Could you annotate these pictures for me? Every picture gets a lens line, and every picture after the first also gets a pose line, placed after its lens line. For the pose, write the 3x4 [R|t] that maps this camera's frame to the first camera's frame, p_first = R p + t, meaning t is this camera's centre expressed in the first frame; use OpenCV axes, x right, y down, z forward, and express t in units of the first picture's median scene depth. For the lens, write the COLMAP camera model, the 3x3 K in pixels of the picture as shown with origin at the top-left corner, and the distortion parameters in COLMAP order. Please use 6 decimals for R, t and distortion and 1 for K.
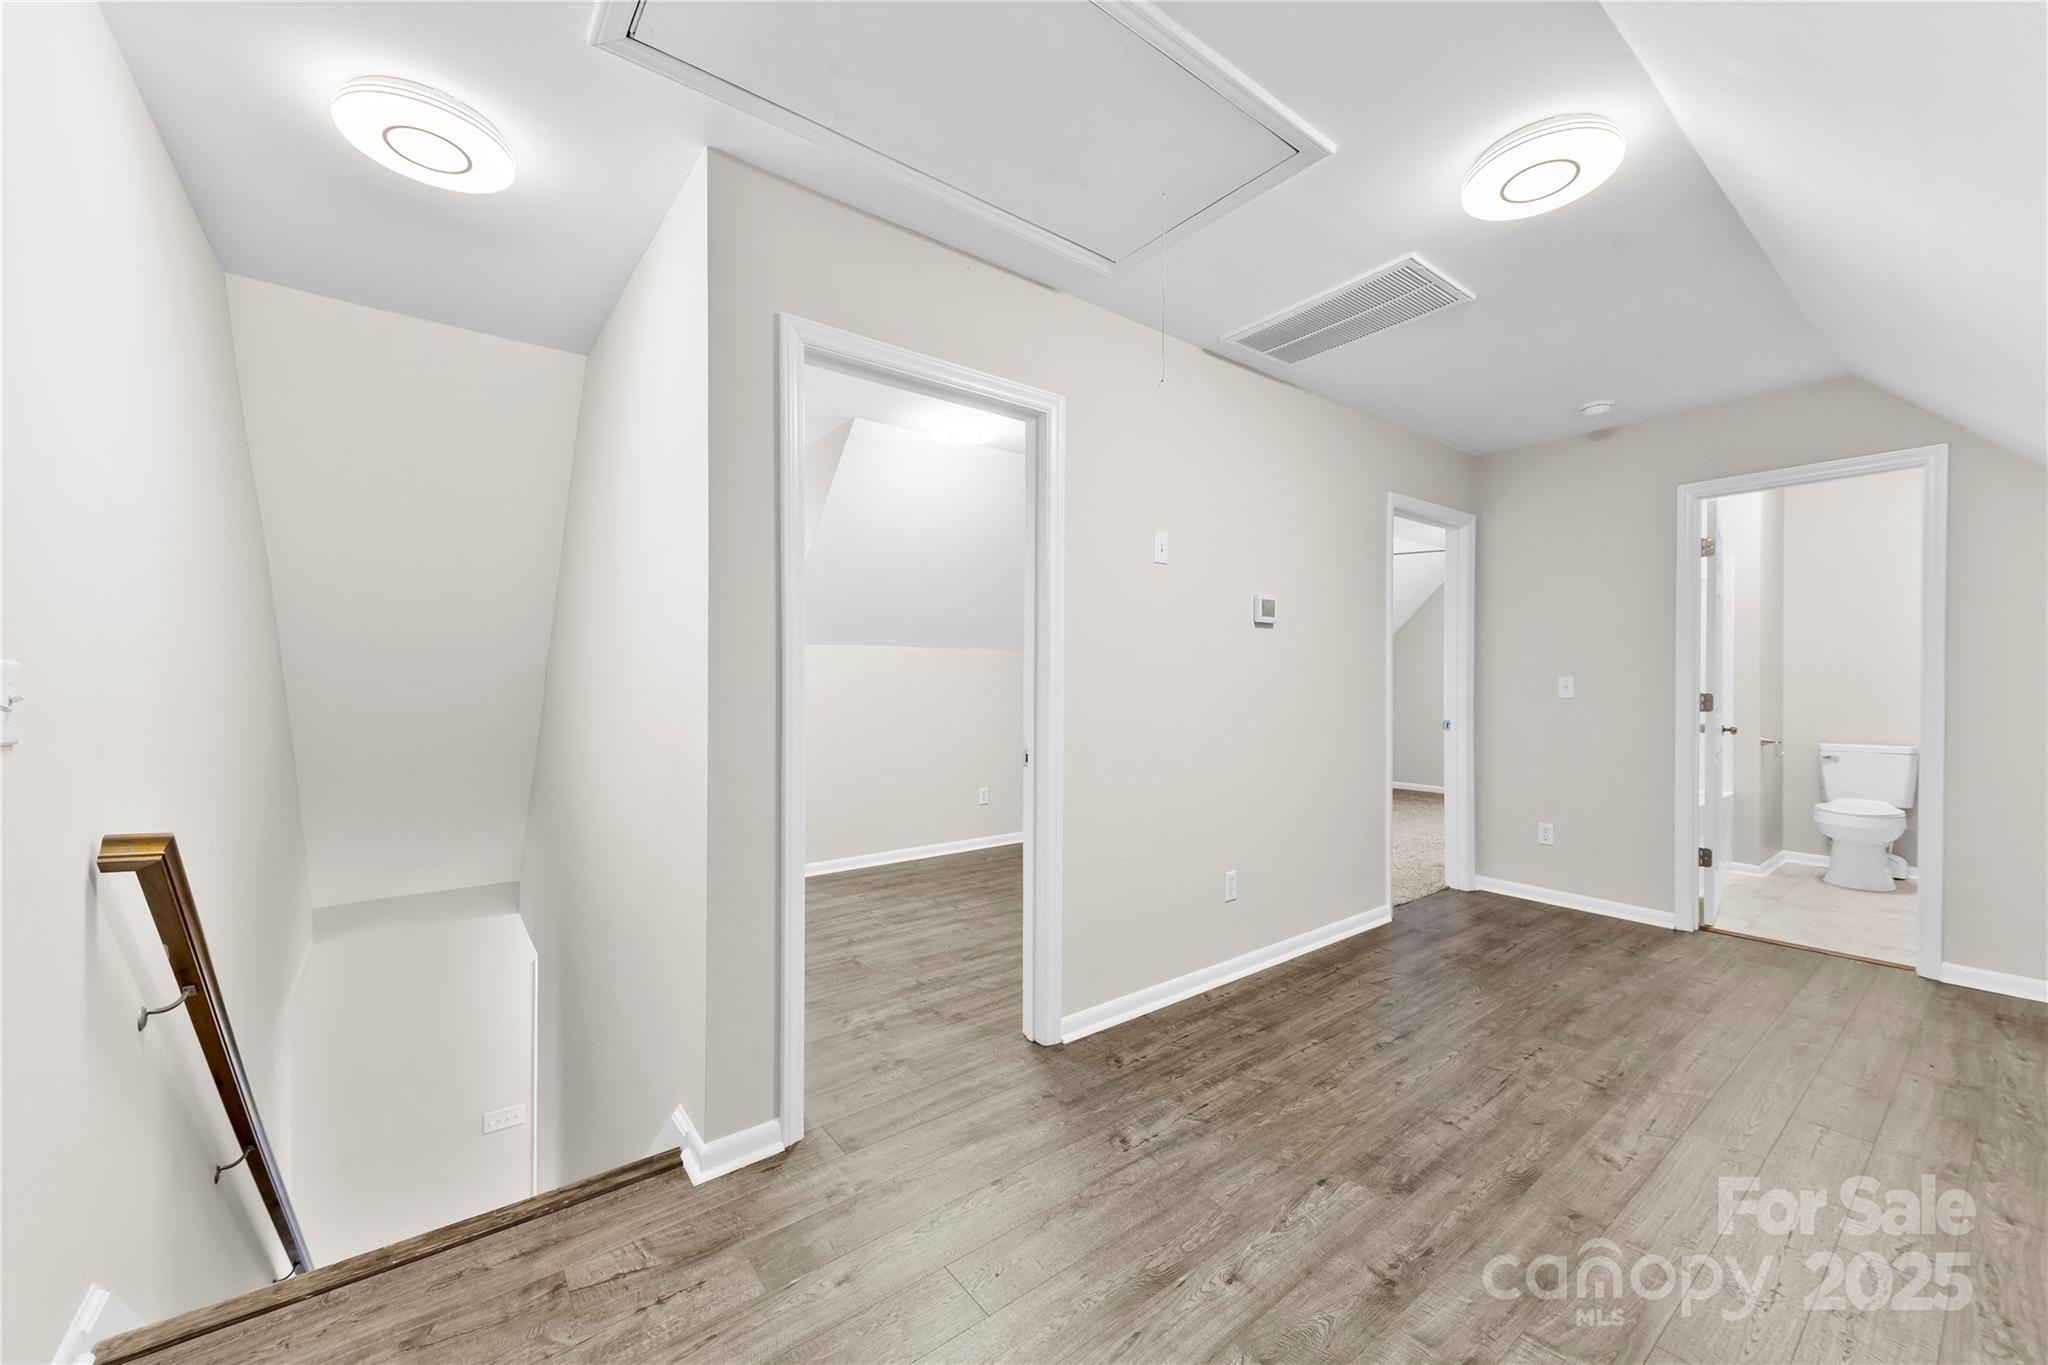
lens RADIAL K [[799.4, 0, 1025.3], [0, 799.4, 684.1], [0, 0, 1]] dist [0.007228, -0.000103]
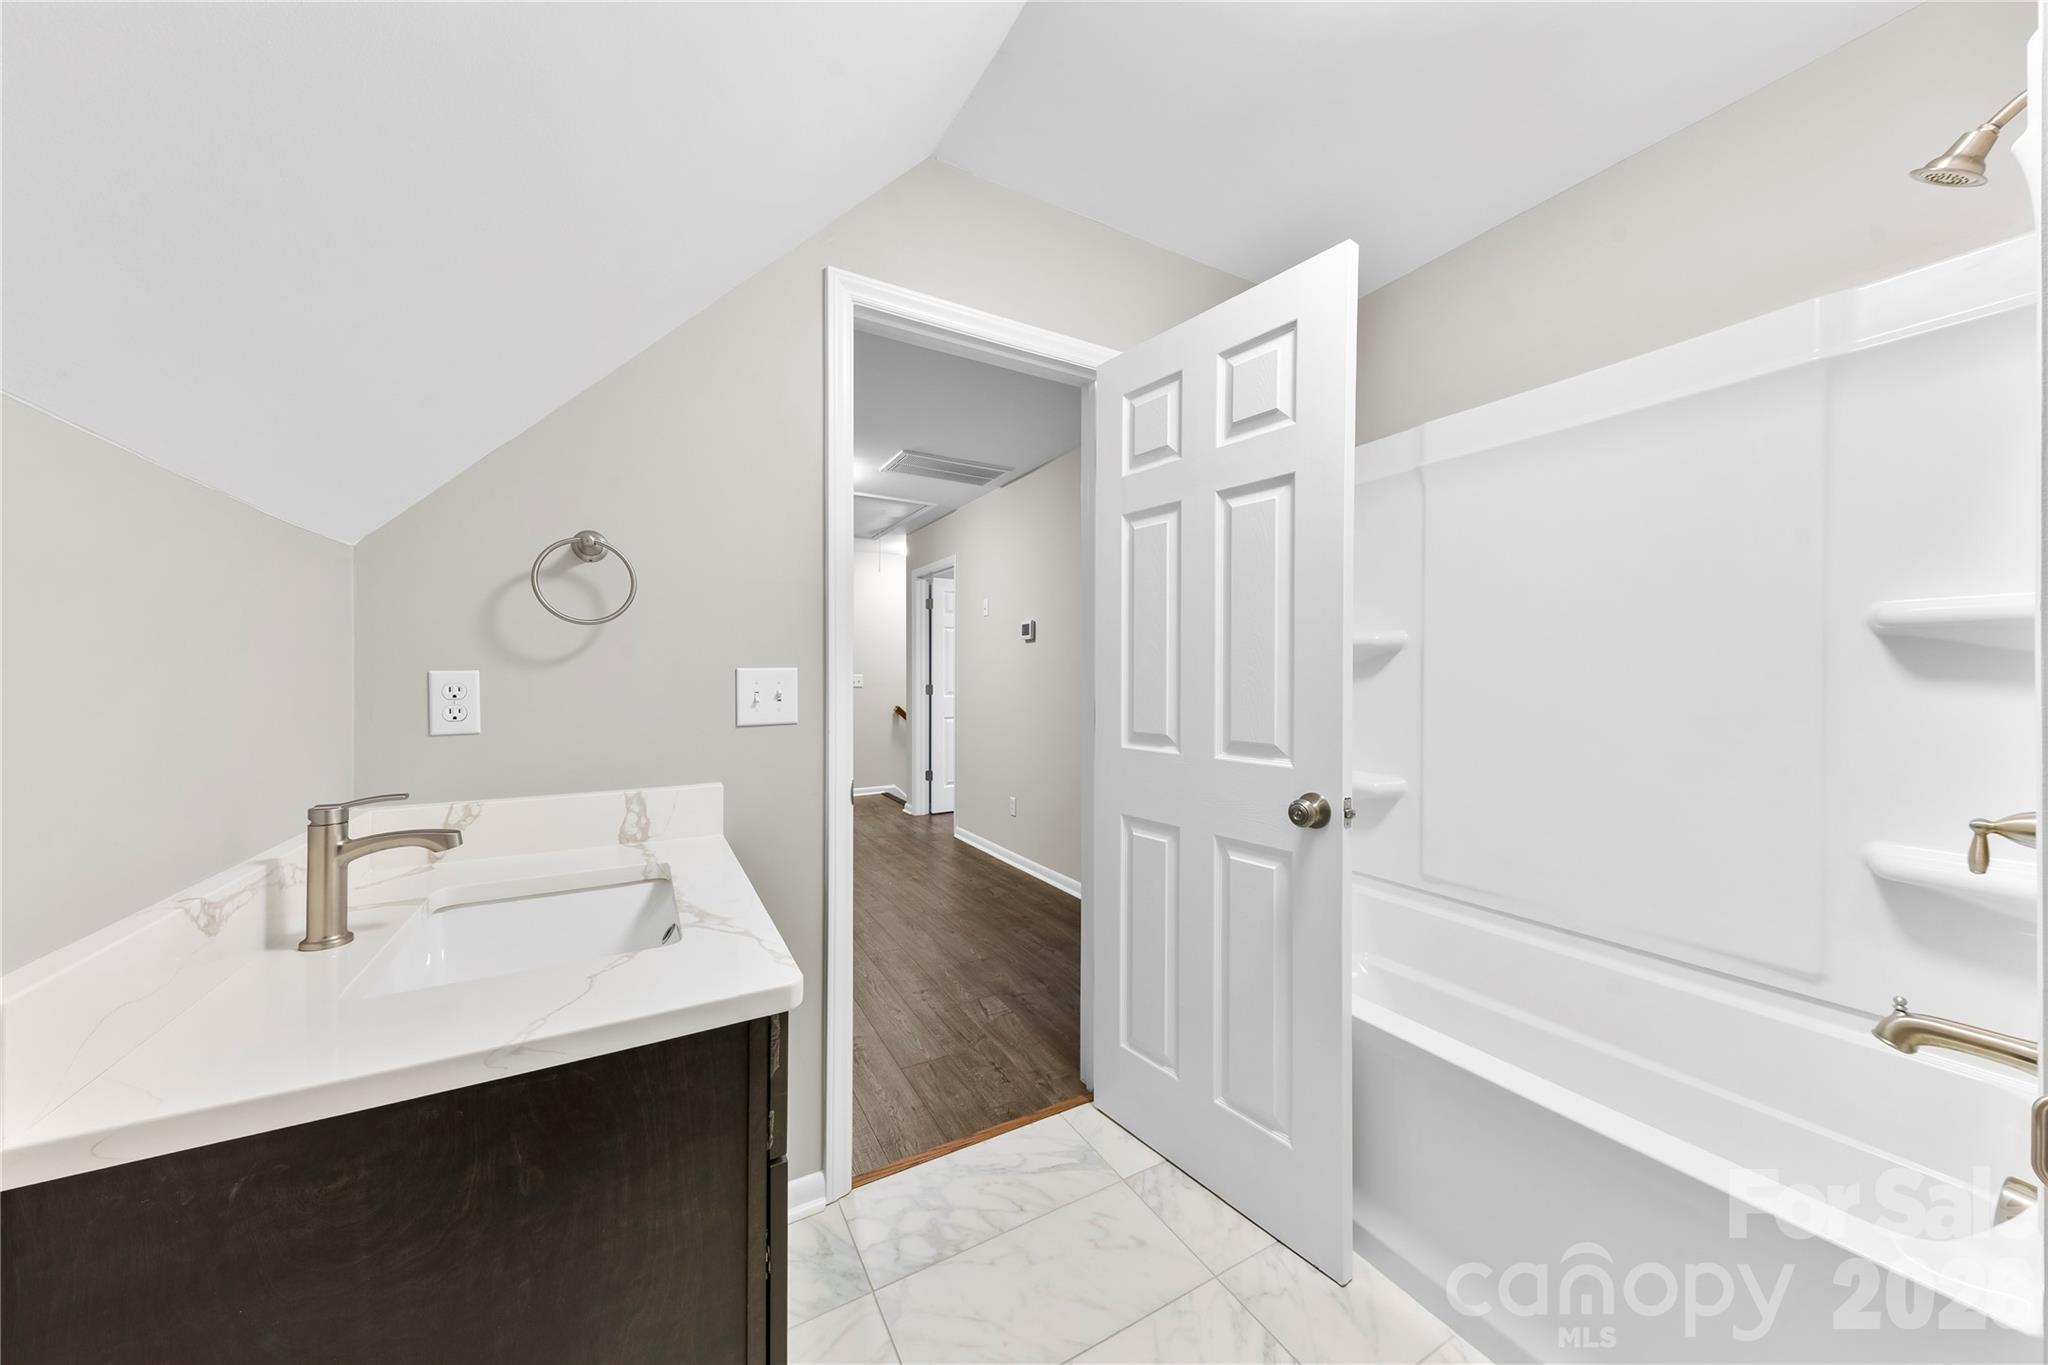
lens RADIAL K [[707.0, 0, 1020.9], [0, 707.0, 668.0], [0, 0, 1]] dist [0.002733, 0.000049]
pose [[-0.158411, -0.016522, -0.987235, 1.655241], [-0.021830, 0.999674, -0.013227, -0.003215], [0.987132, 0.019456, -0.158721, 1.237223]]
